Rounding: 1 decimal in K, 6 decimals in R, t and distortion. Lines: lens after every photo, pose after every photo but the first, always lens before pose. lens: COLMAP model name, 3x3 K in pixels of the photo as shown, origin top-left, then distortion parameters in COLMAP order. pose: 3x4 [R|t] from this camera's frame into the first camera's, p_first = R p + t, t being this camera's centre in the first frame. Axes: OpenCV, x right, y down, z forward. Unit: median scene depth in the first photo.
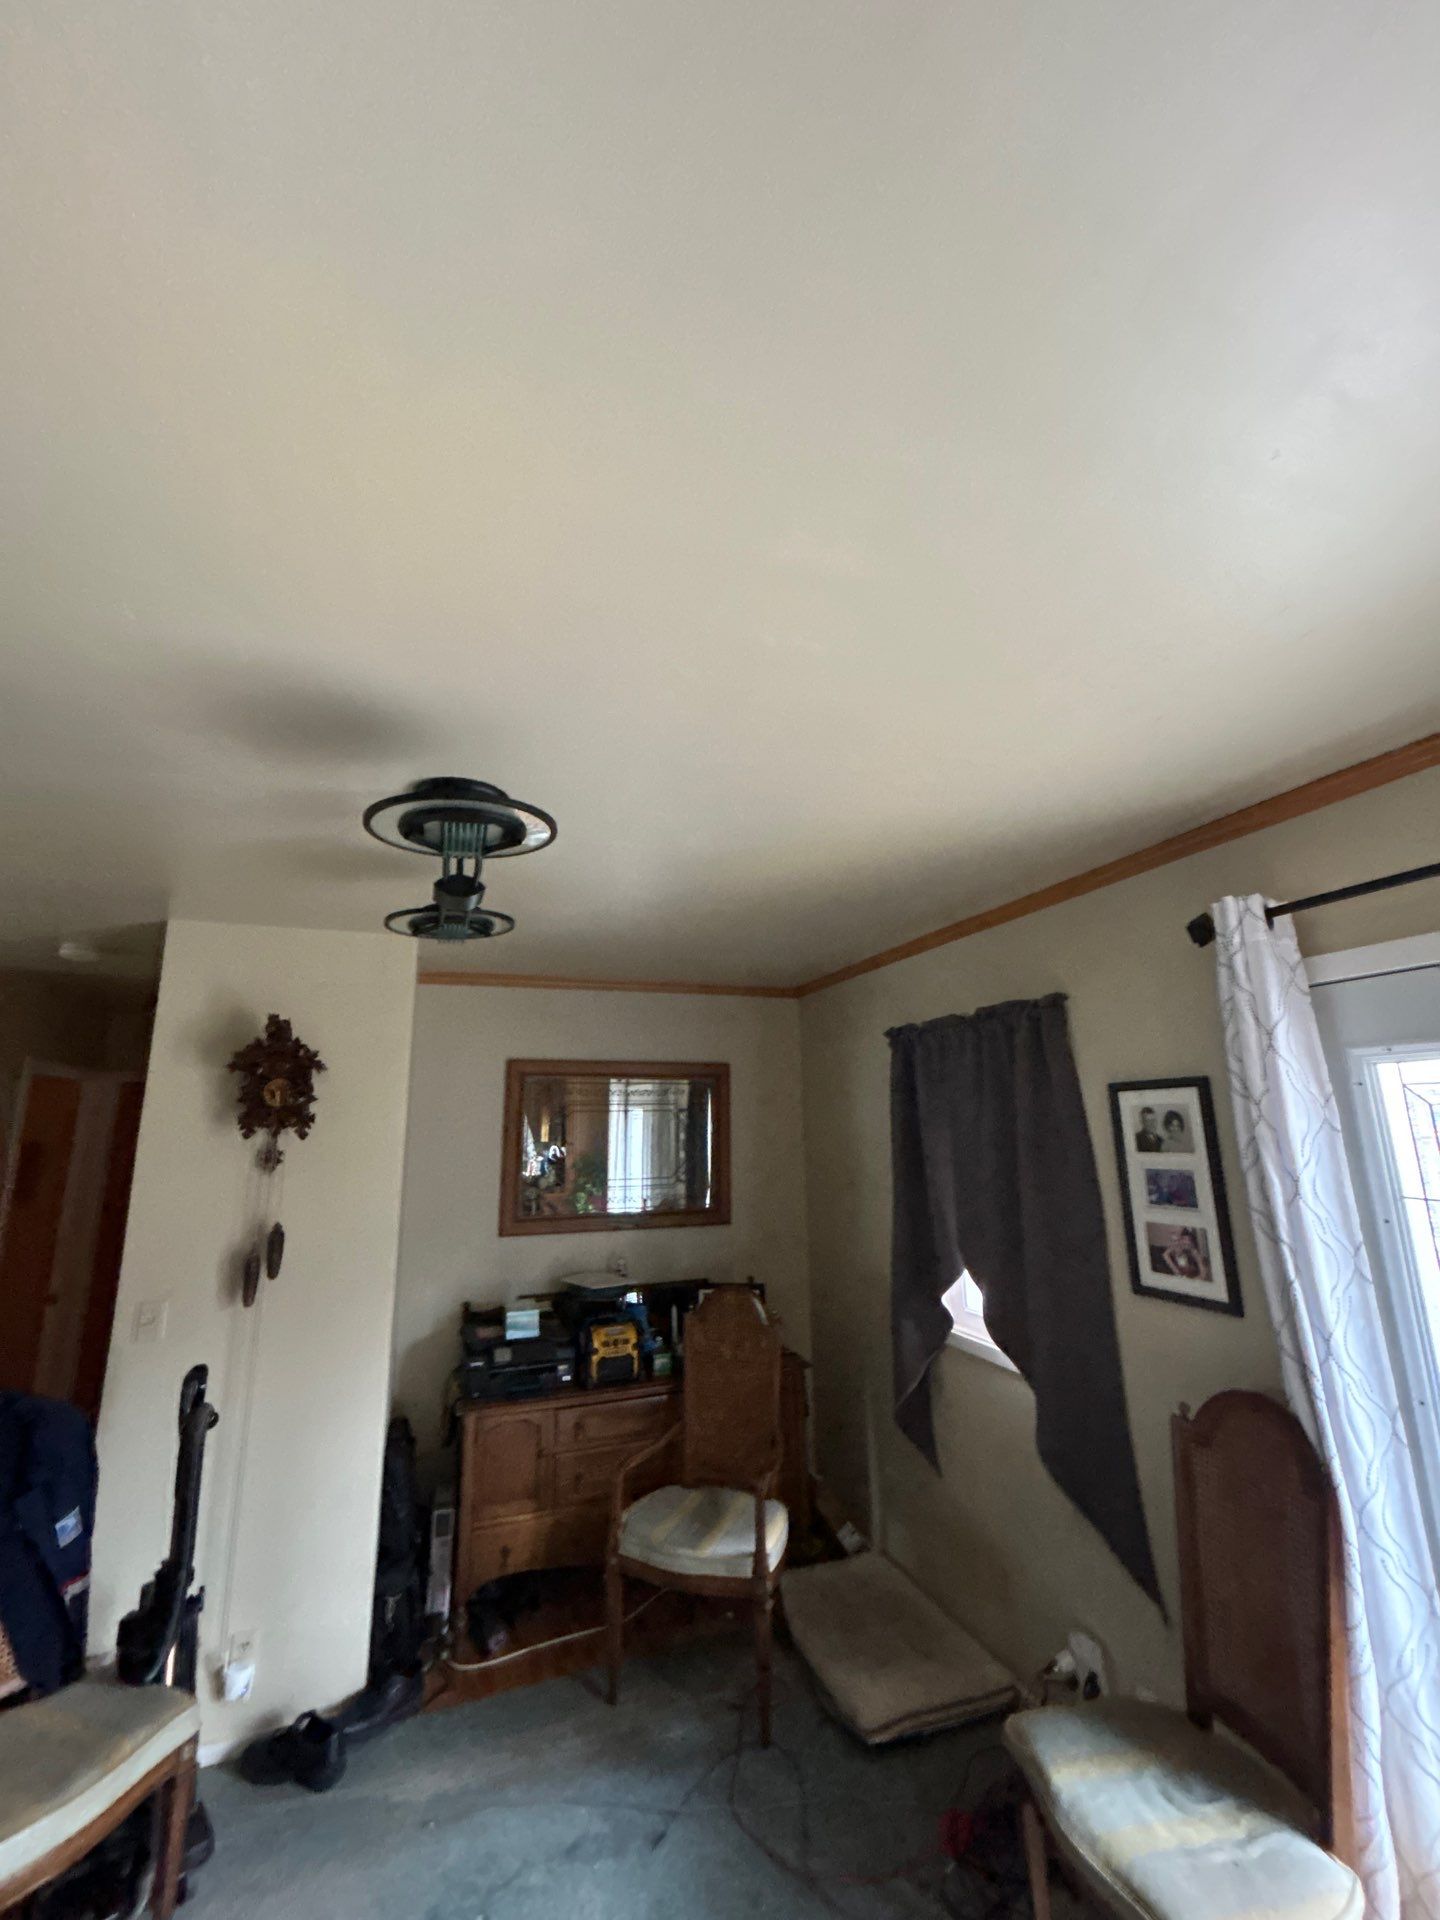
lens RADIAL K [[760.7, 0, 720.0], [0, 760.7, 960.0], [0, 0, 1]] dist [0.001514, -0.000376]
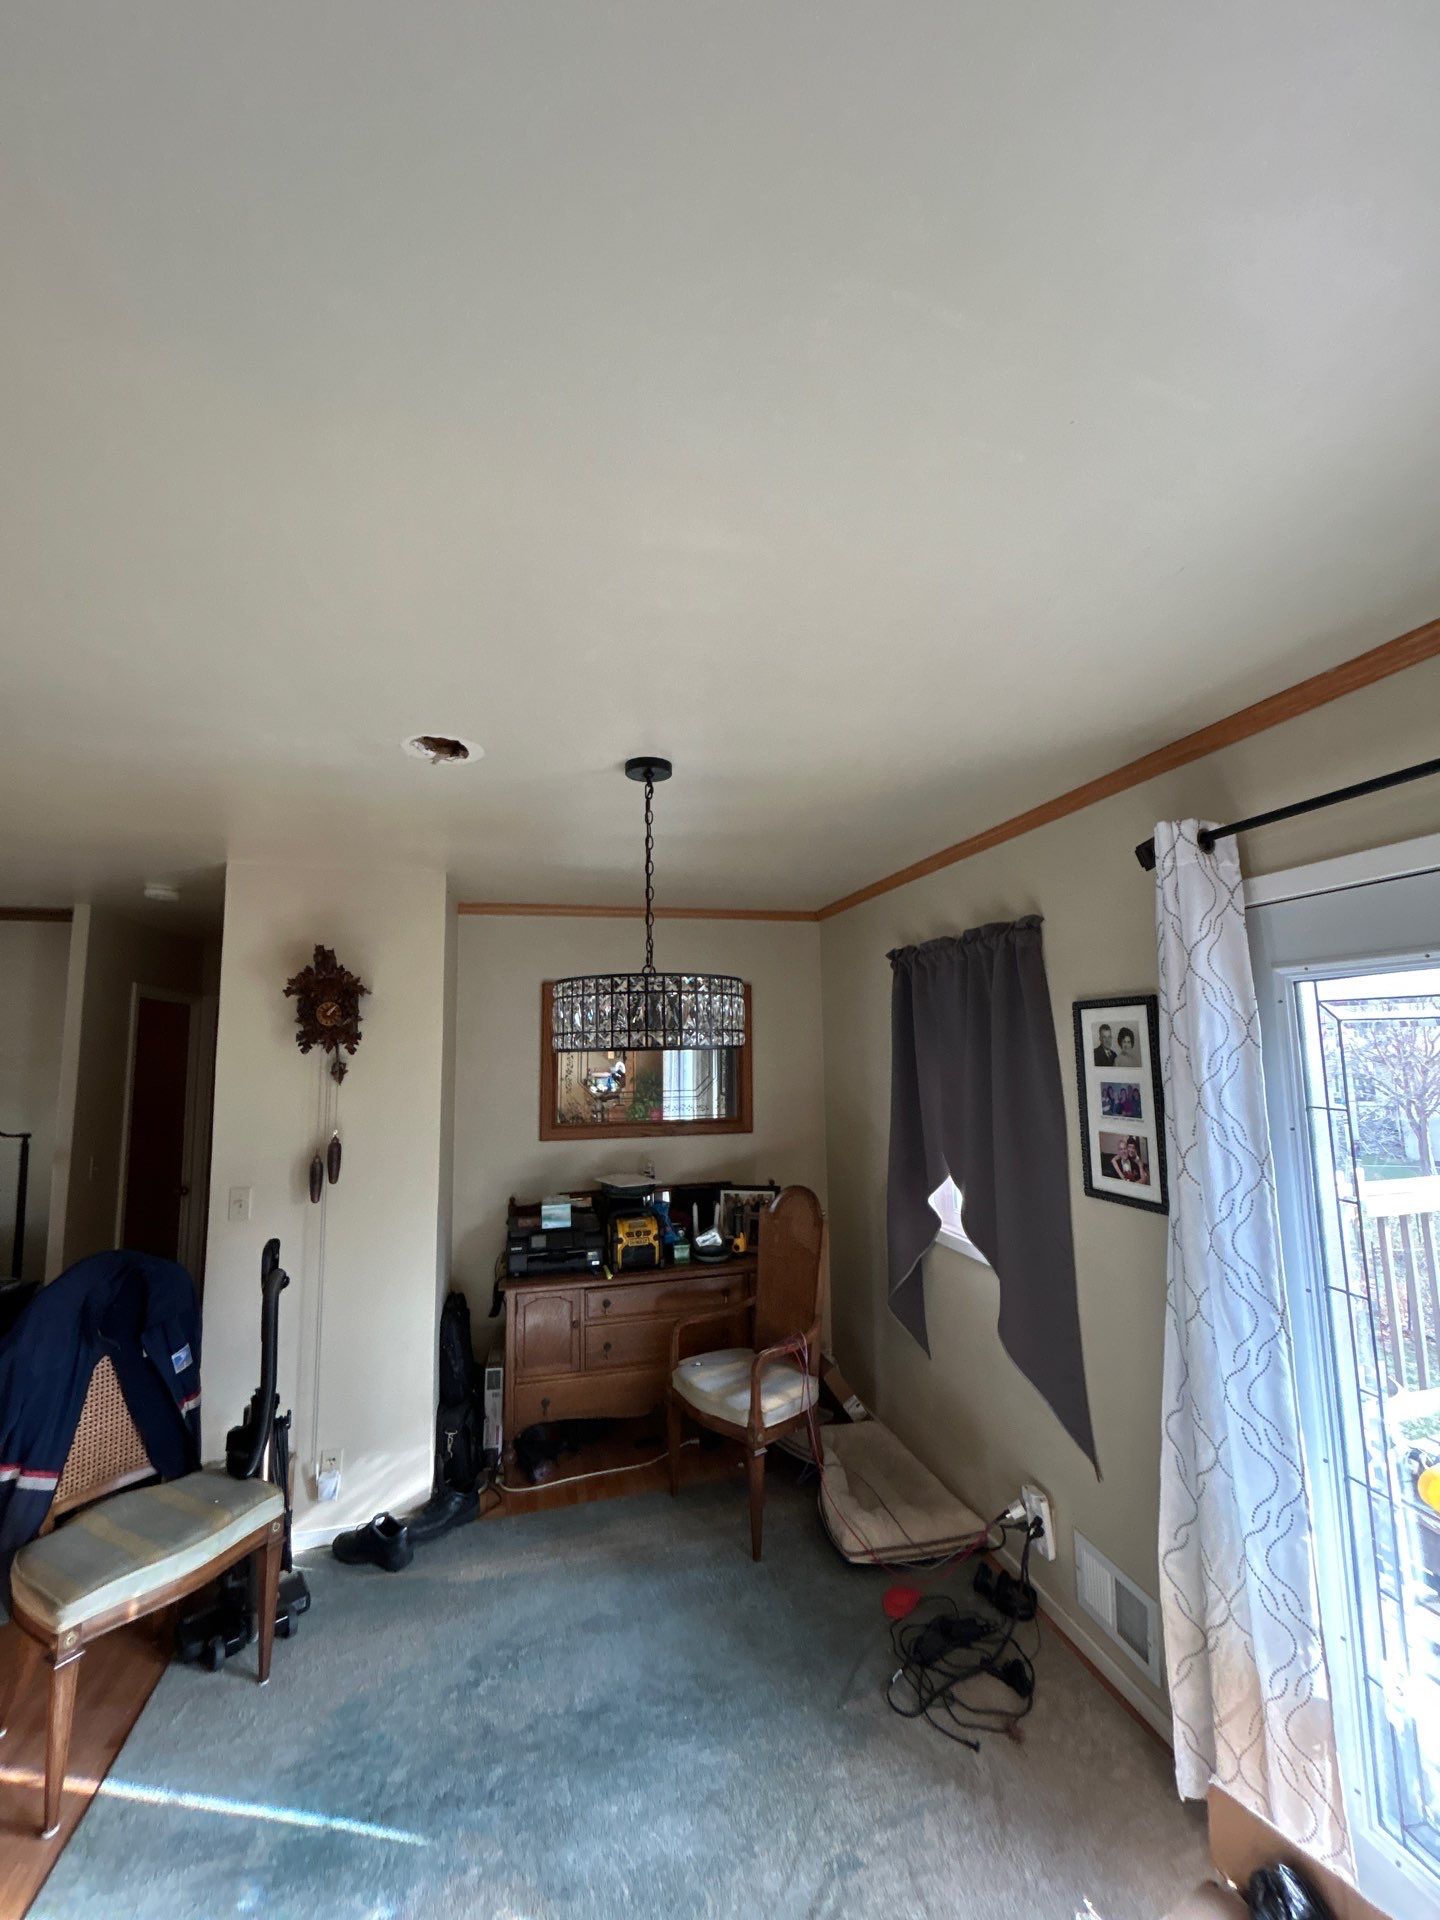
lens RADIAL K [[760.7, 0, 720.0], [0, 760.7, 960.0], [0, 0, 1]] dist [0.001514, -0.000376]
pose [[0.995437, -0.011053, -0.094783, 0.116347], [0.020943, 0.994357, 0.103996, -0.012048], [0.093099, -0.105506, 0.990051, -0.063570]]
